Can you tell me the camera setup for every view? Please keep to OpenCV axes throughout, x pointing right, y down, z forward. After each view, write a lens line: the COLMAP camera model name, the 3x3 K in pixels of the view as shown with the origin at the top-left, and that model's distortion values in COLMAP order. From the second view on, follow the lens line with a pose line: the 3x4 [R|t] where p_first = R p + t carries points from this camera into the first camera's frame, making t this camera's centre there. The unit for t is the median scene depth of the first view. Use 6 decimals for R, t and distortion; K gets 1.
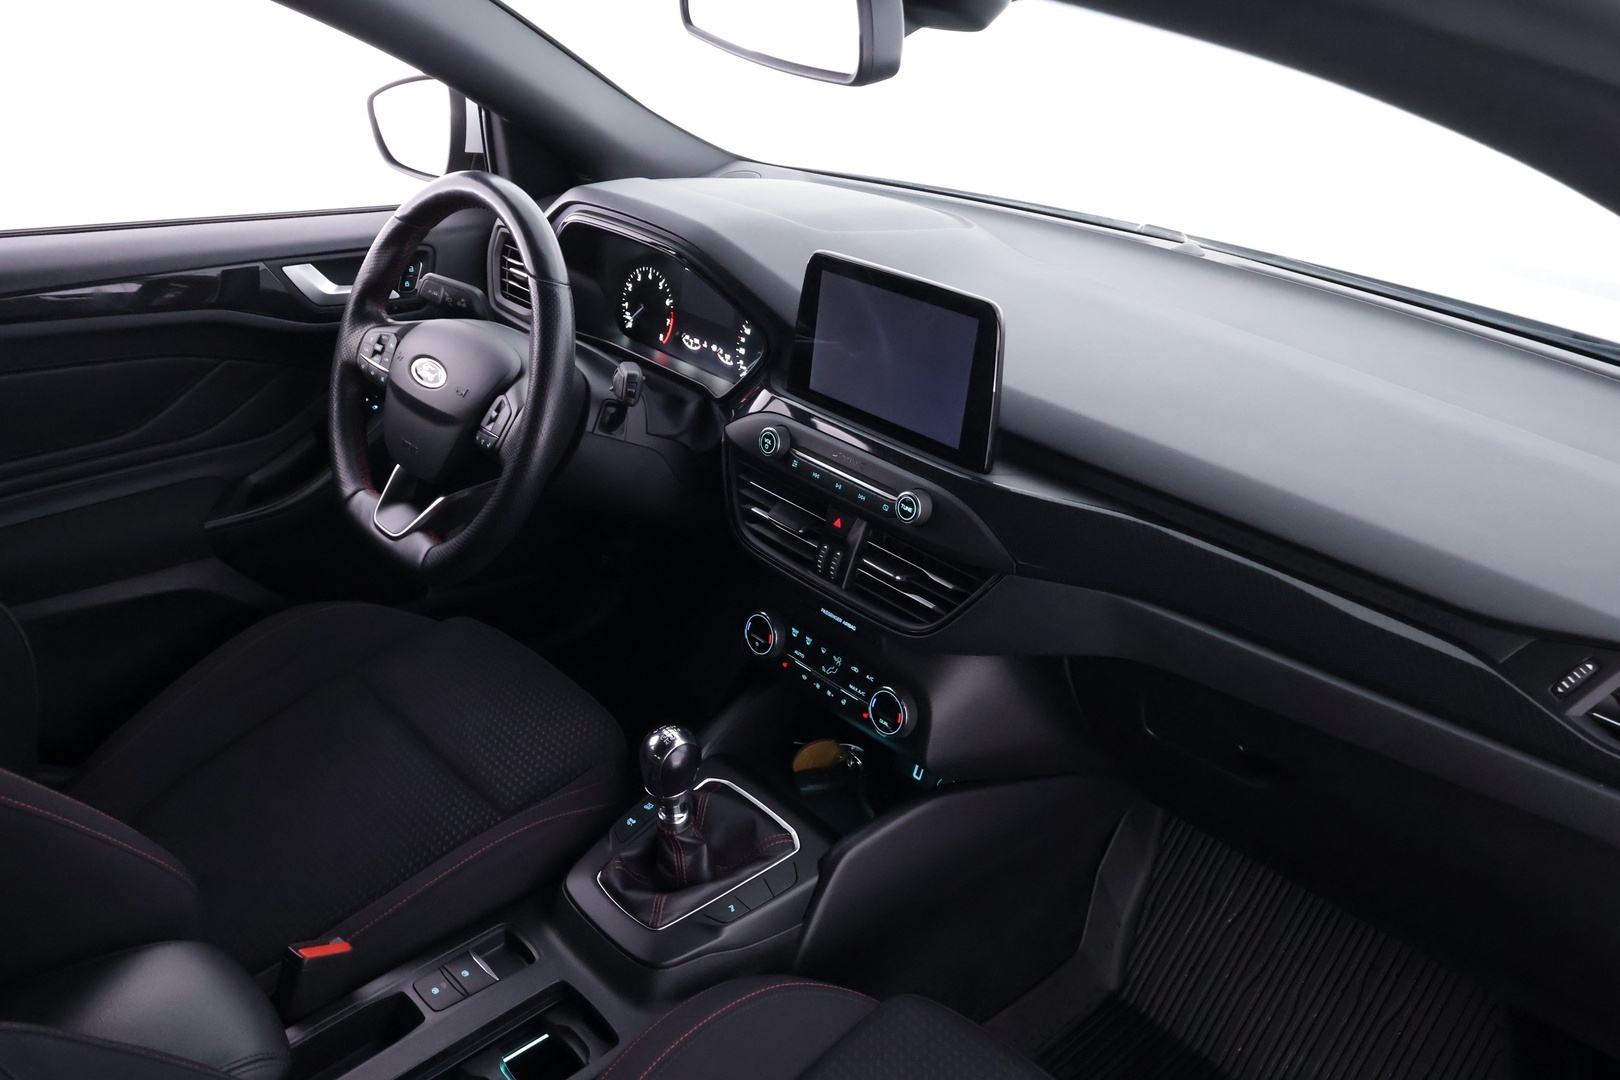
lens RADIAL K [[1270.7, 0, 813.9], [0, 1270.7, 546.5], [0, 0, 1]] dist [0.004248, -0.003882]
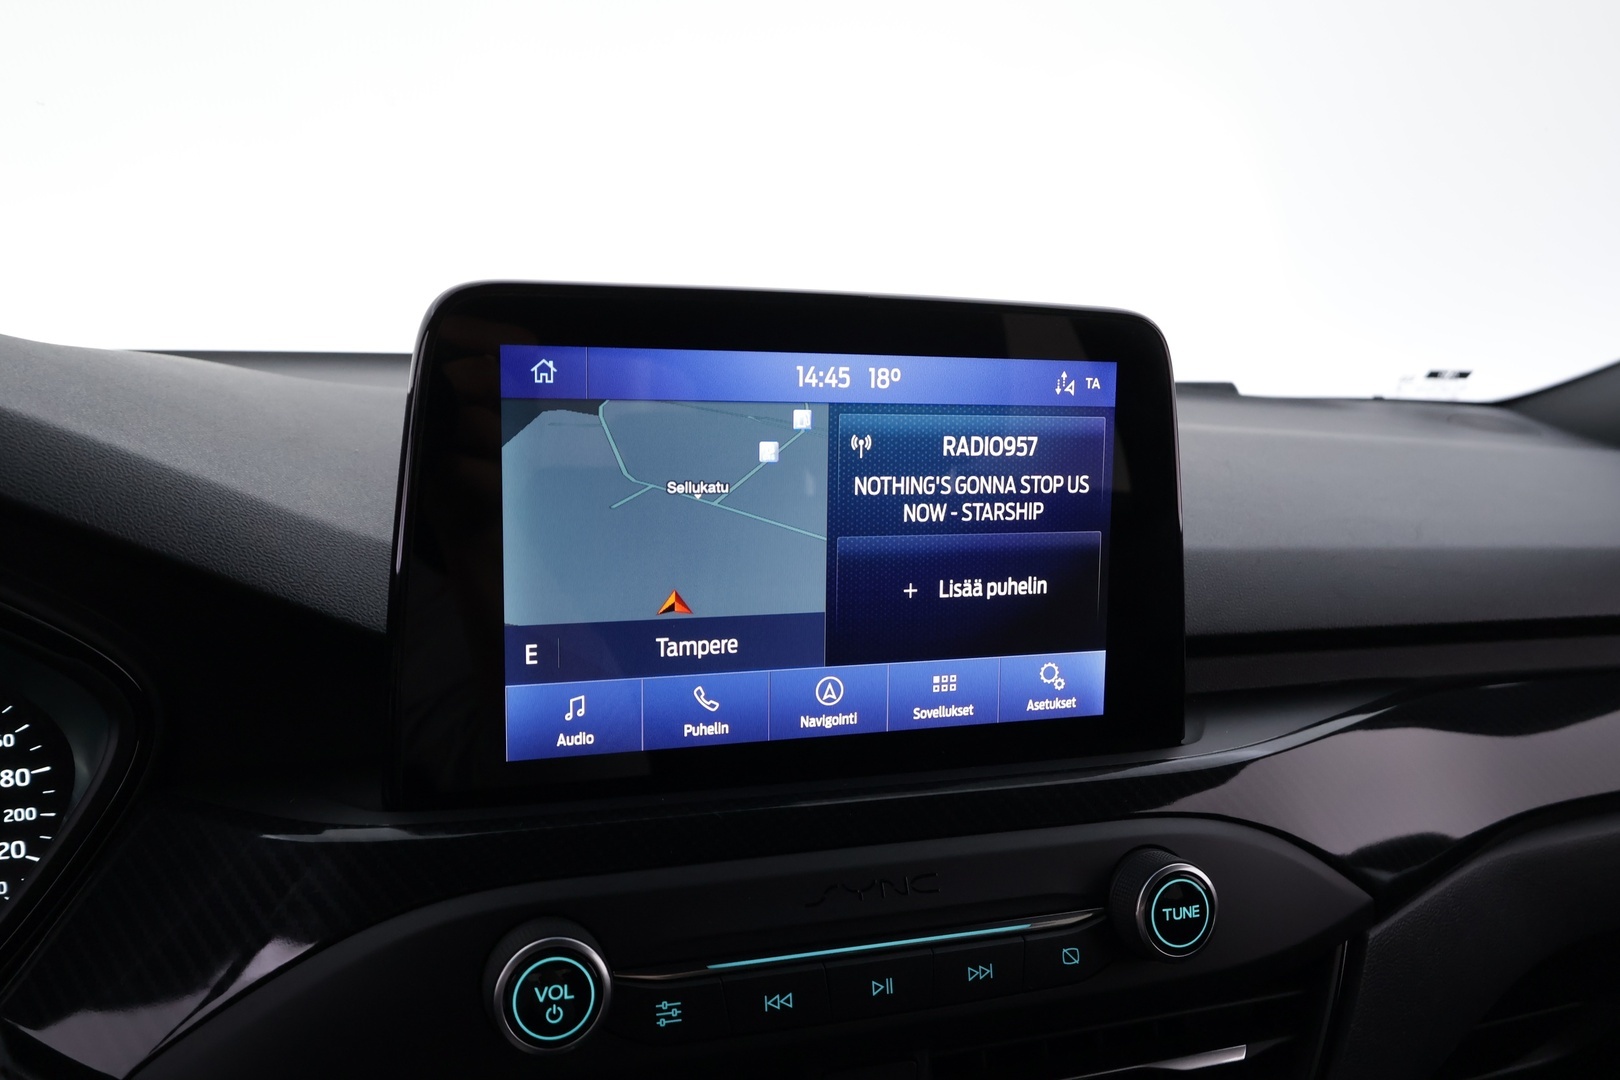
lens RADIAL K [[1270.7, 0, 813.9], [0, 1270.7, 546.5], [0, 0, 1]] dist [0.004248, -0.003882]
pose [[0.372112, -0.182415, 0.910086, -0.229789], [0.384983, 0.922514, 0.027495, -0.151316], [-0.844583, 0.340136, 0.413505, 0.824571]]
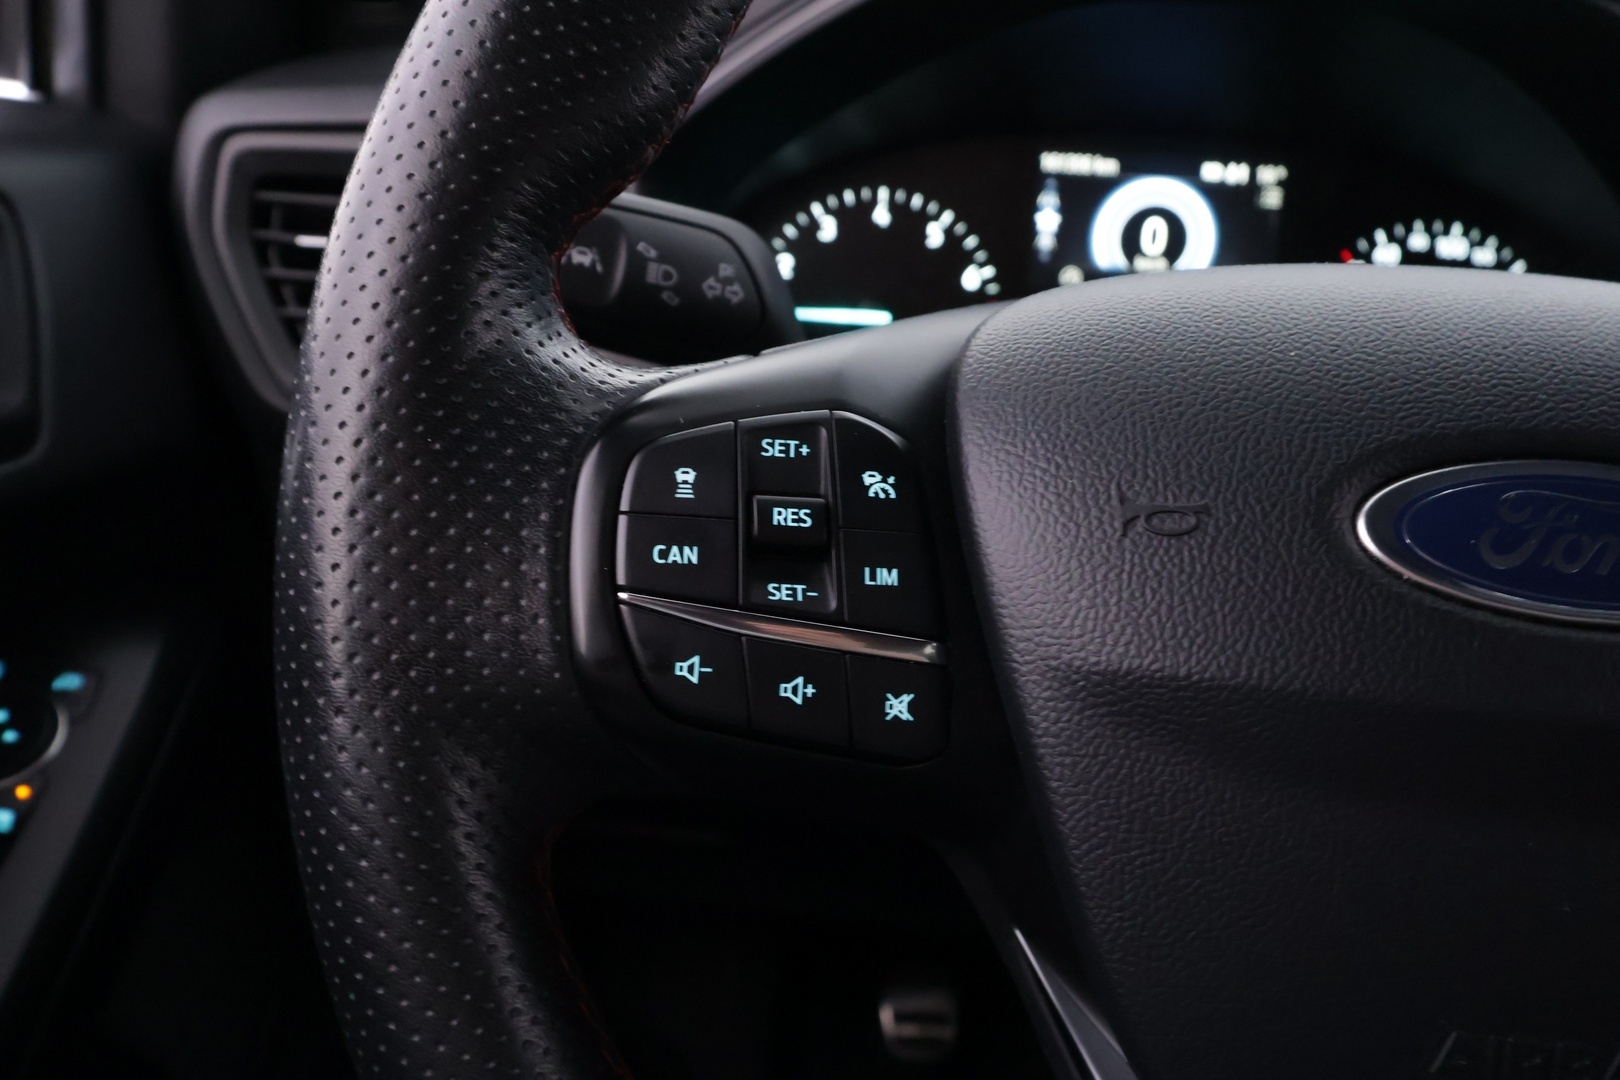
lens RADIAL K [[1270.7, 0, 813.9], [0, 1270.7, 546.5], [0, 0, 1]] dist [0.004248, -0.003882]
pose [[0.723362, -0.220919, 0.654173, -0.498286], [0.293241, 0.956038, -0.001394, -0.172512], [-0.625106, 0.192839, 0.756344, 1.001061]]
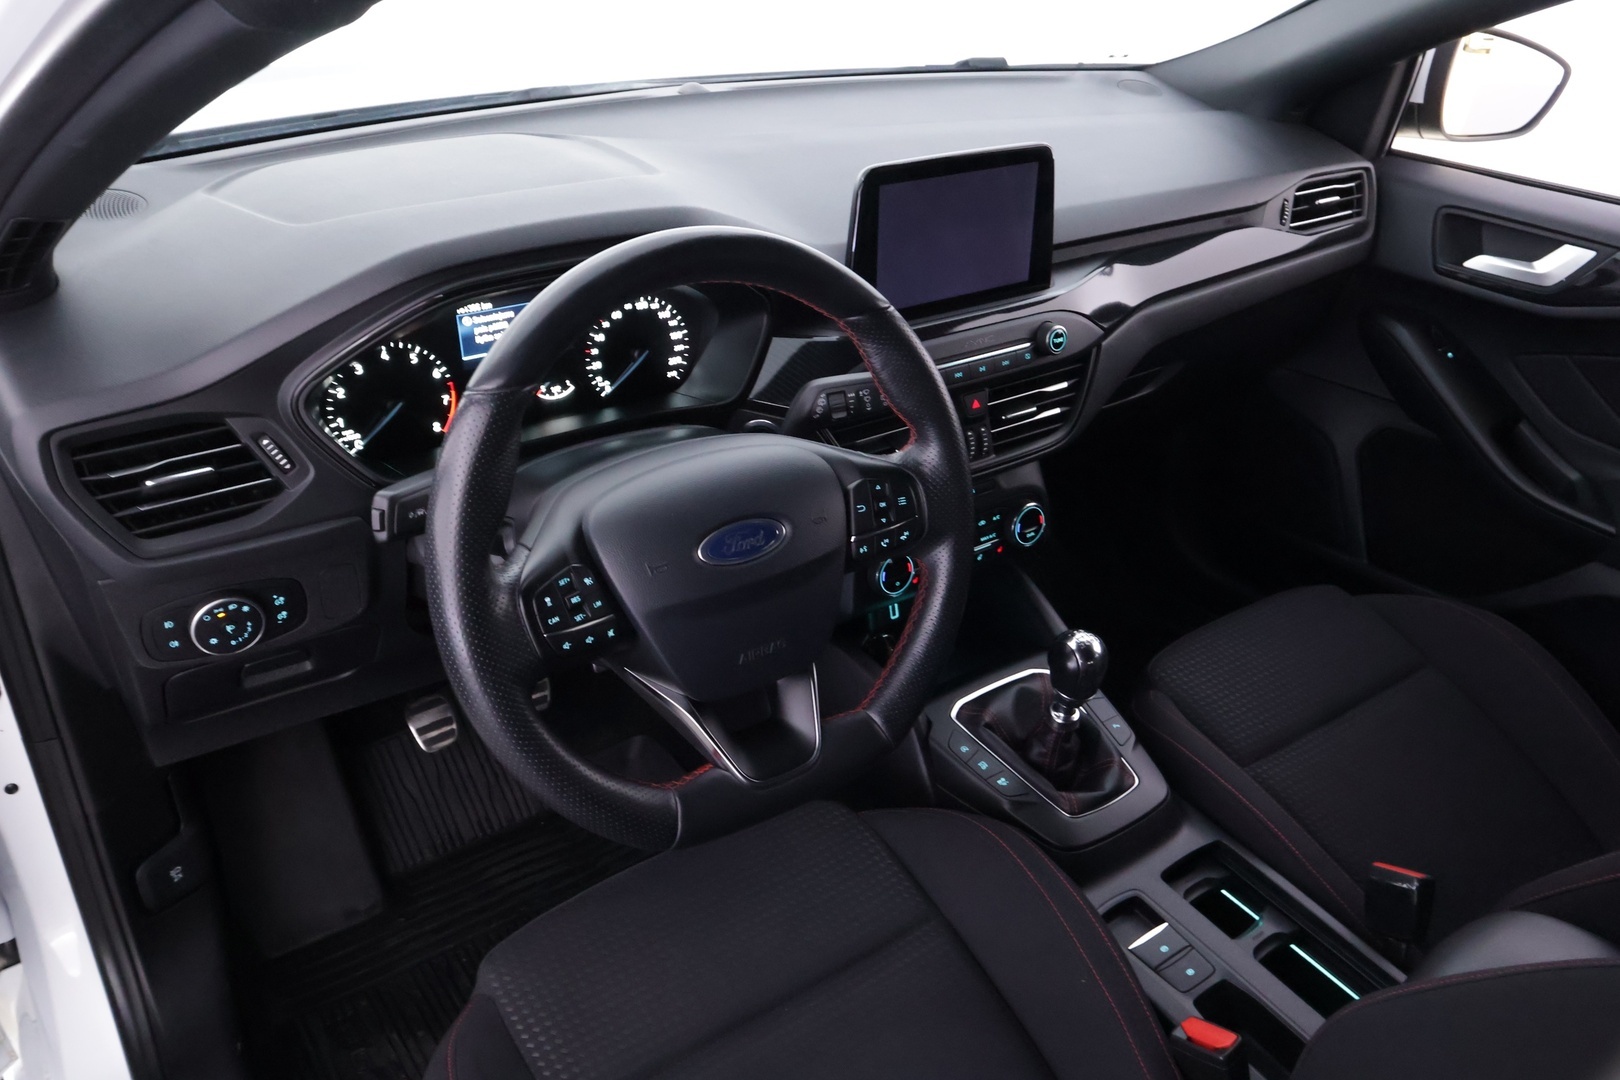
lens RADIAL K [[1270.7, 0, 813.9], [0, 1270.7, 546.5], [0, 0, 1]] dist [0.004248, -0.003882]
pose [[0.127717, -0.554786, 0.822132, -0.899547], [0.402762, 0.786507, 0.468177, -0.458238], [-0.906350, 0.271329, 0.323897, 0.797645]]
